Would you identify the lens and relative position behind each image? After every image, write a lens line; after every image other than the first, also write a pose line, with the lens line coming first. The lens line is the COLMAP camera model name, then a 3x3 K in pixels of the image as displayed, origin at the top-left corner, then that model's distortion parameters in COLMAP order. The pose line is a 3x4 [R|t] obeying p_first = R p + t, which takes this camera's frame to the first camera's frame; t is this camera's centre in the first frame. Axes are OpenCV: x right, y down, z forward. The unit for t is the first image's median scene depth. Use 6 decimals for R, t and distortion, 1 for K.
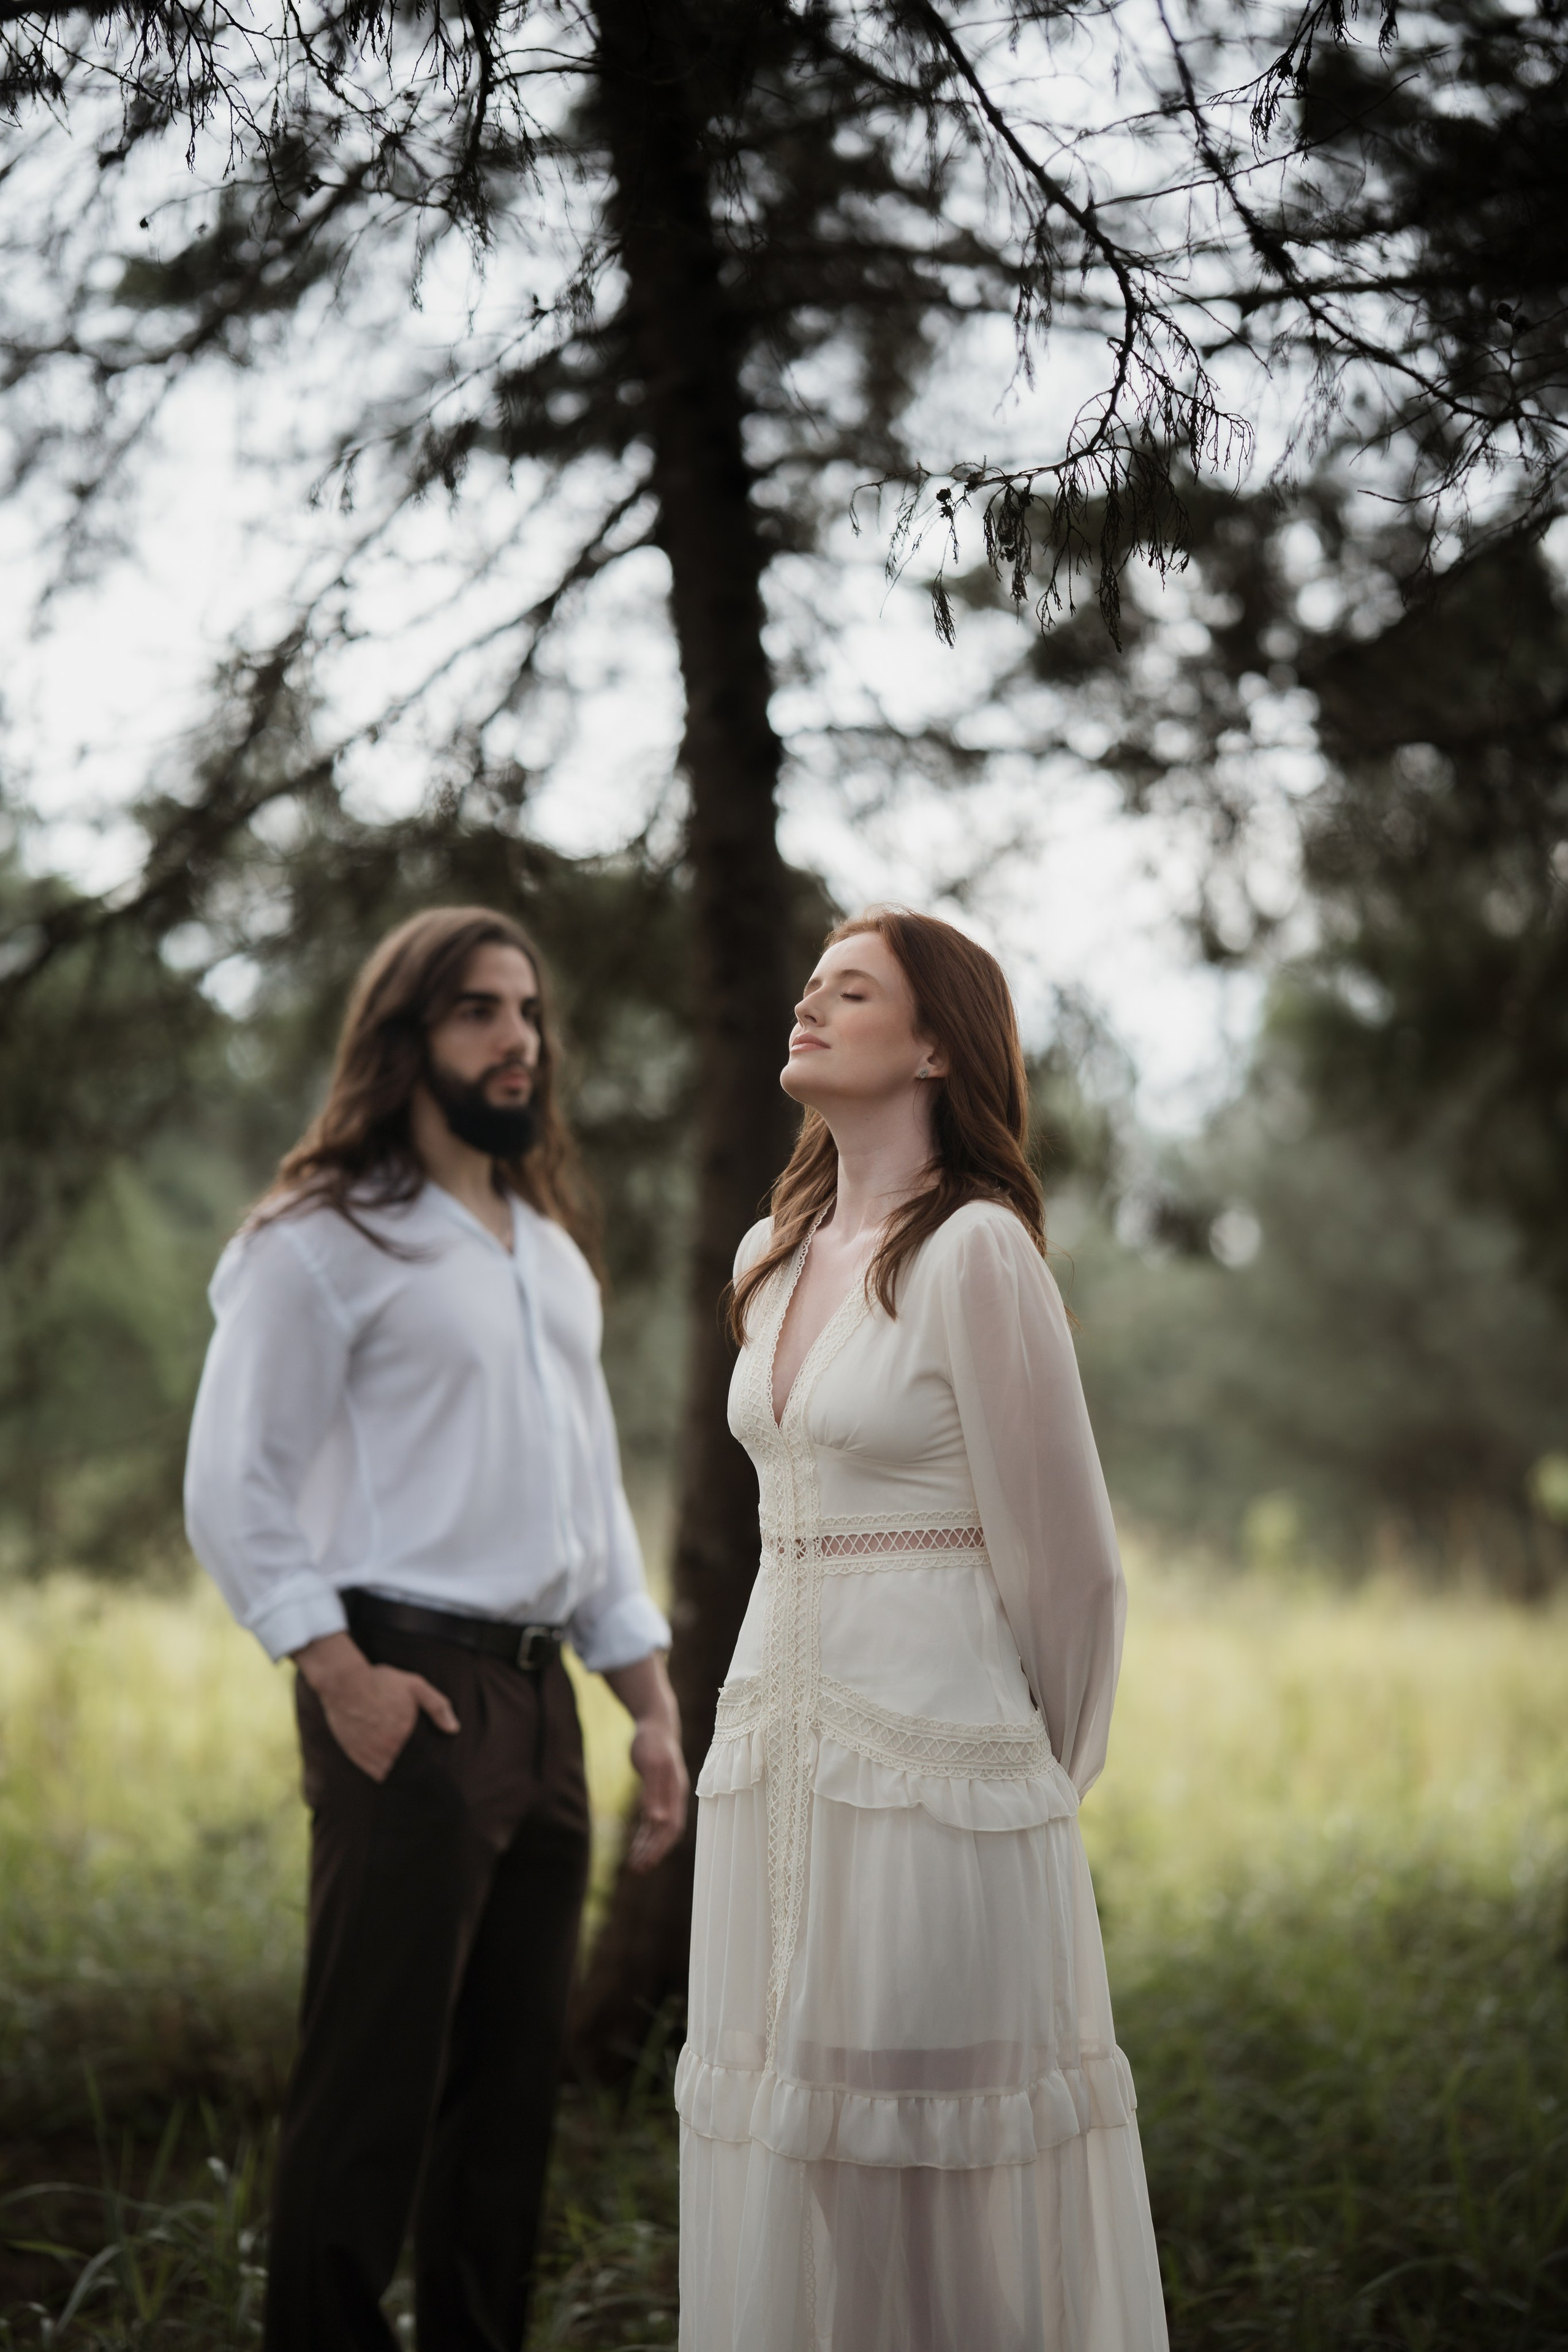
lens RADIAL K [[5041.0, 0, 781.6], [0, 5041.0, 1212.1], [0, 0, 1]] dist [0.532869, 0.285005]
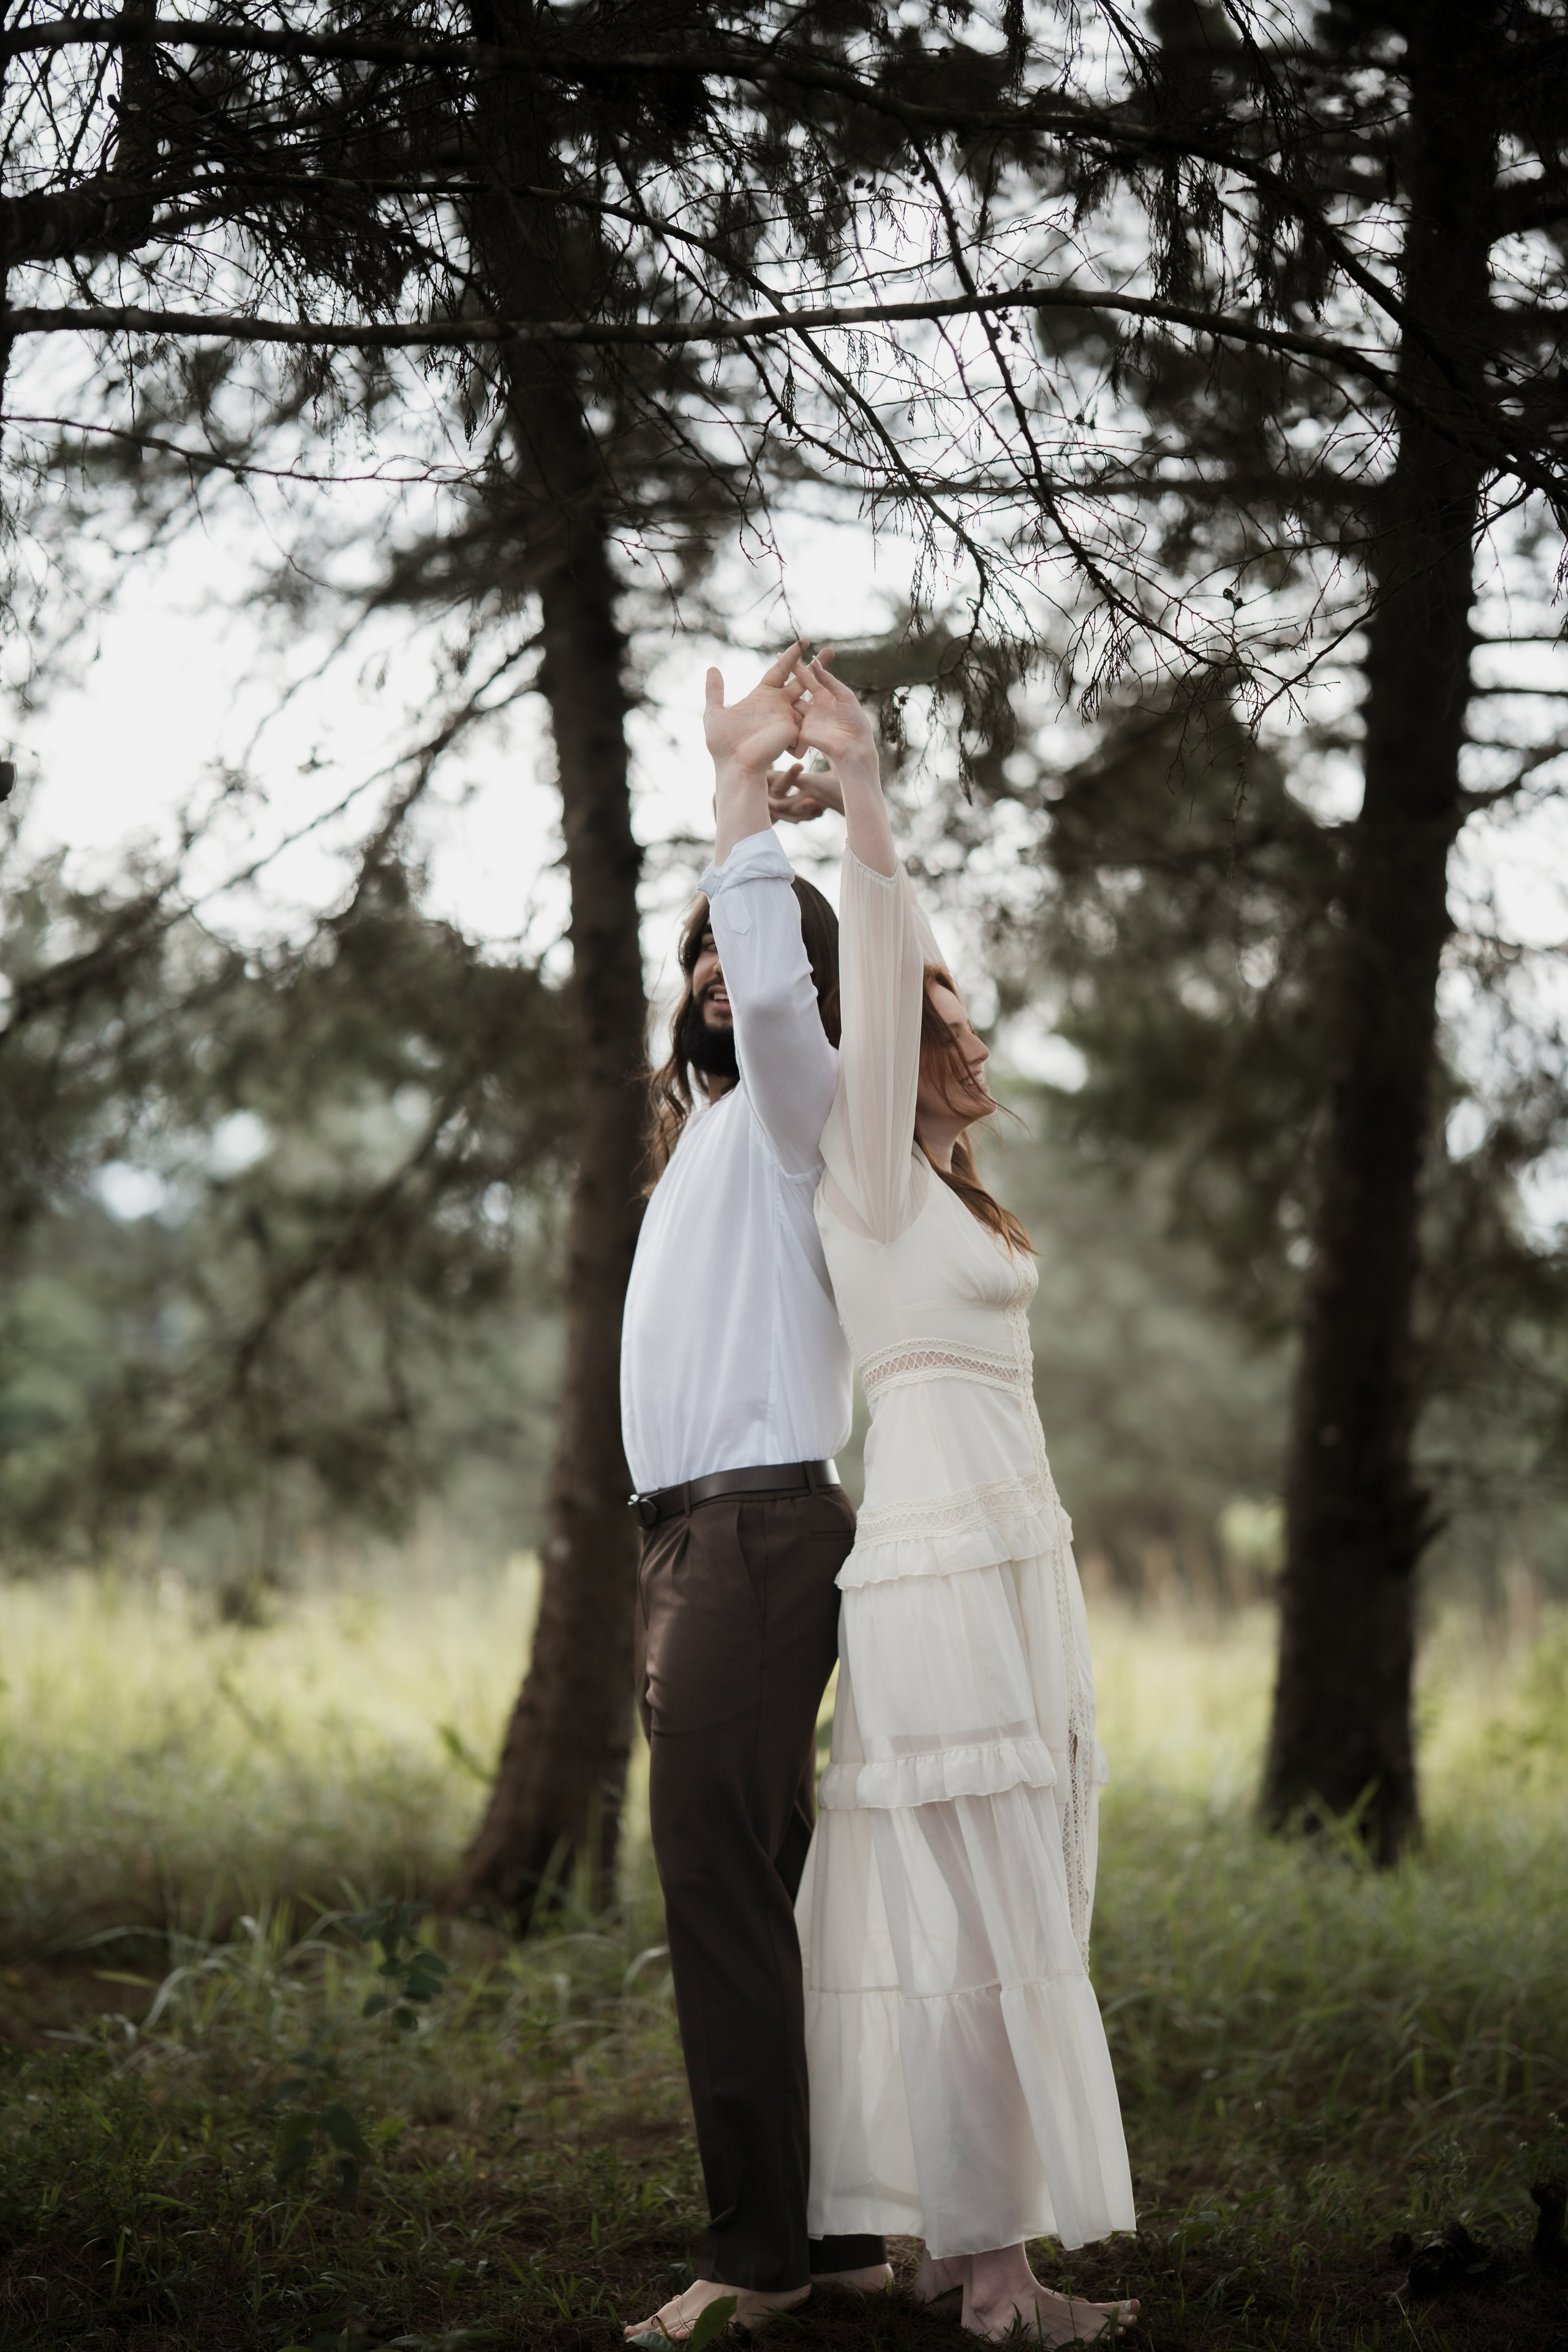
lens RADIAL K [[5088.1, 0, 826.9], [0, 5088.1, 1144.1], [0, 0, 1]] dist [0.553923, 0.511390]
pose [[0.997489, 0.012777, 0.069655, -0.030864], [-0.010543, 0.999421, -0.032336, 0.014461], [-0.070027, 0.031520, 0.997047, -0.187688]]
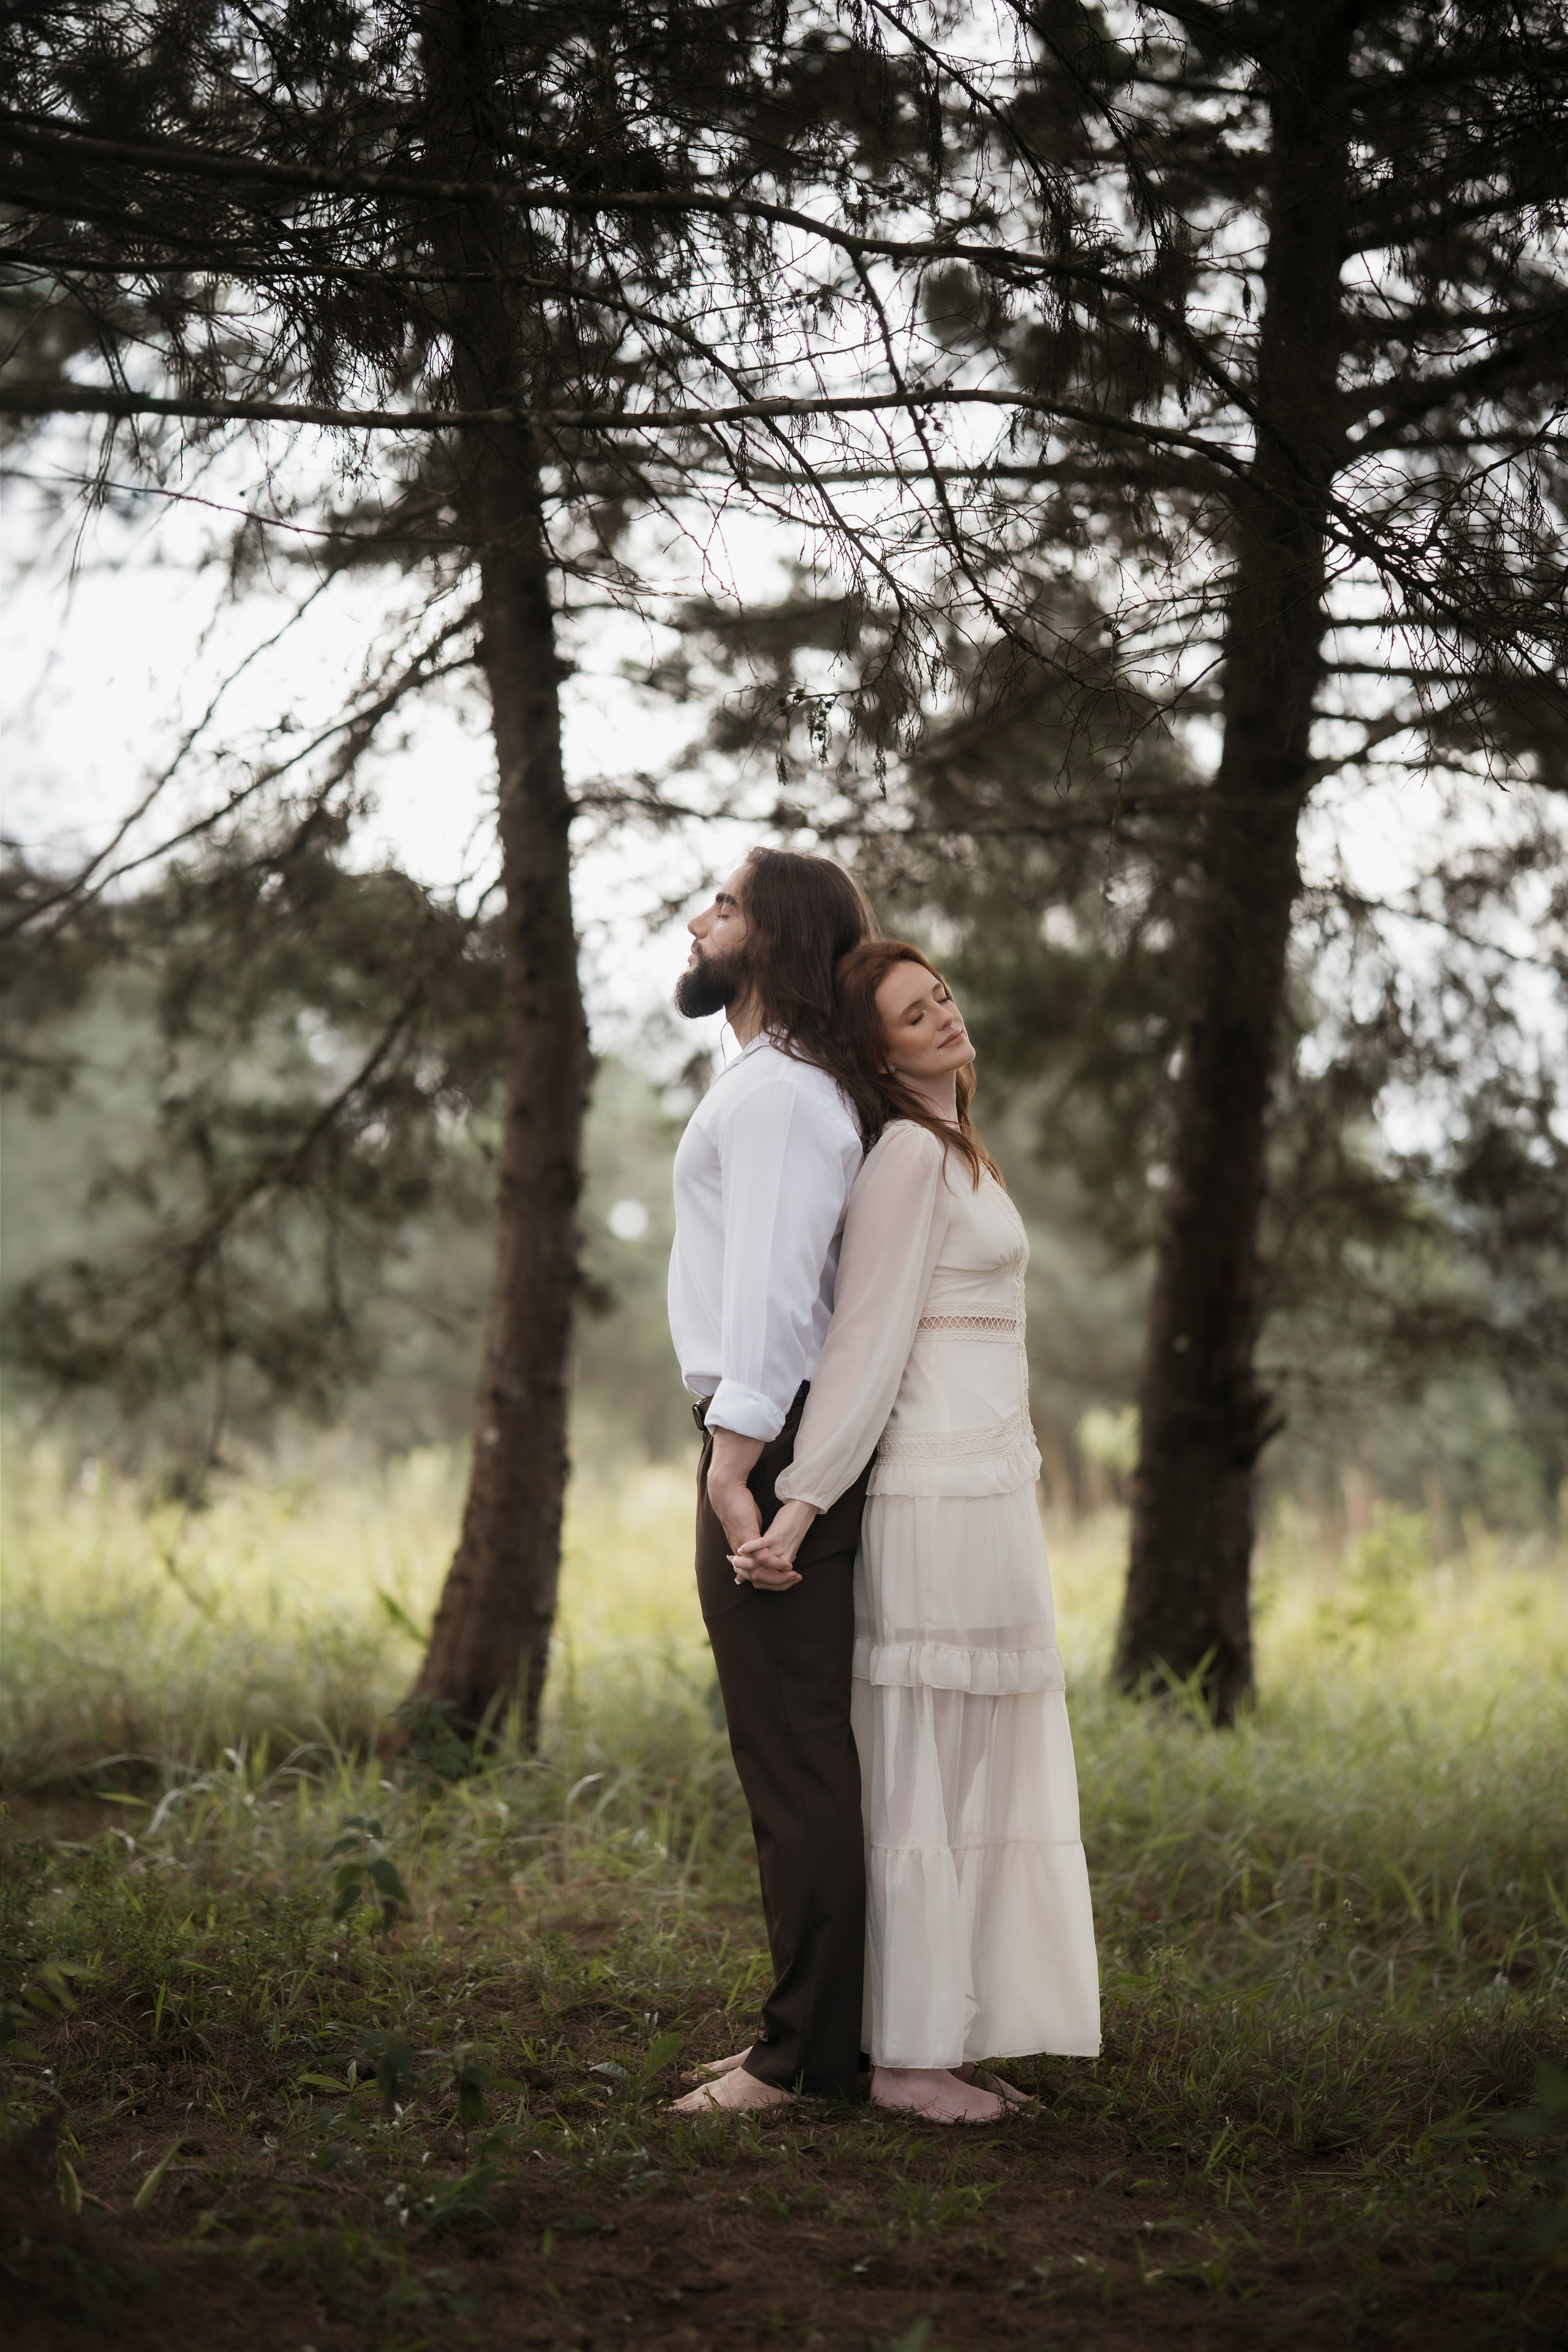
lens RADIAL K [[5088.1, 0, 826.9], [0, 5088.1, 1144.1], [0, 0, 1]] dist [0.553923, 0.511390]
pose [[0.994888, 0.026661, 0.097402, -0.047844], [-0.025285, 0.999563, -0.015331, 0.013527], [-0.097768, 0.012790, 0.995127, -0.288029]]
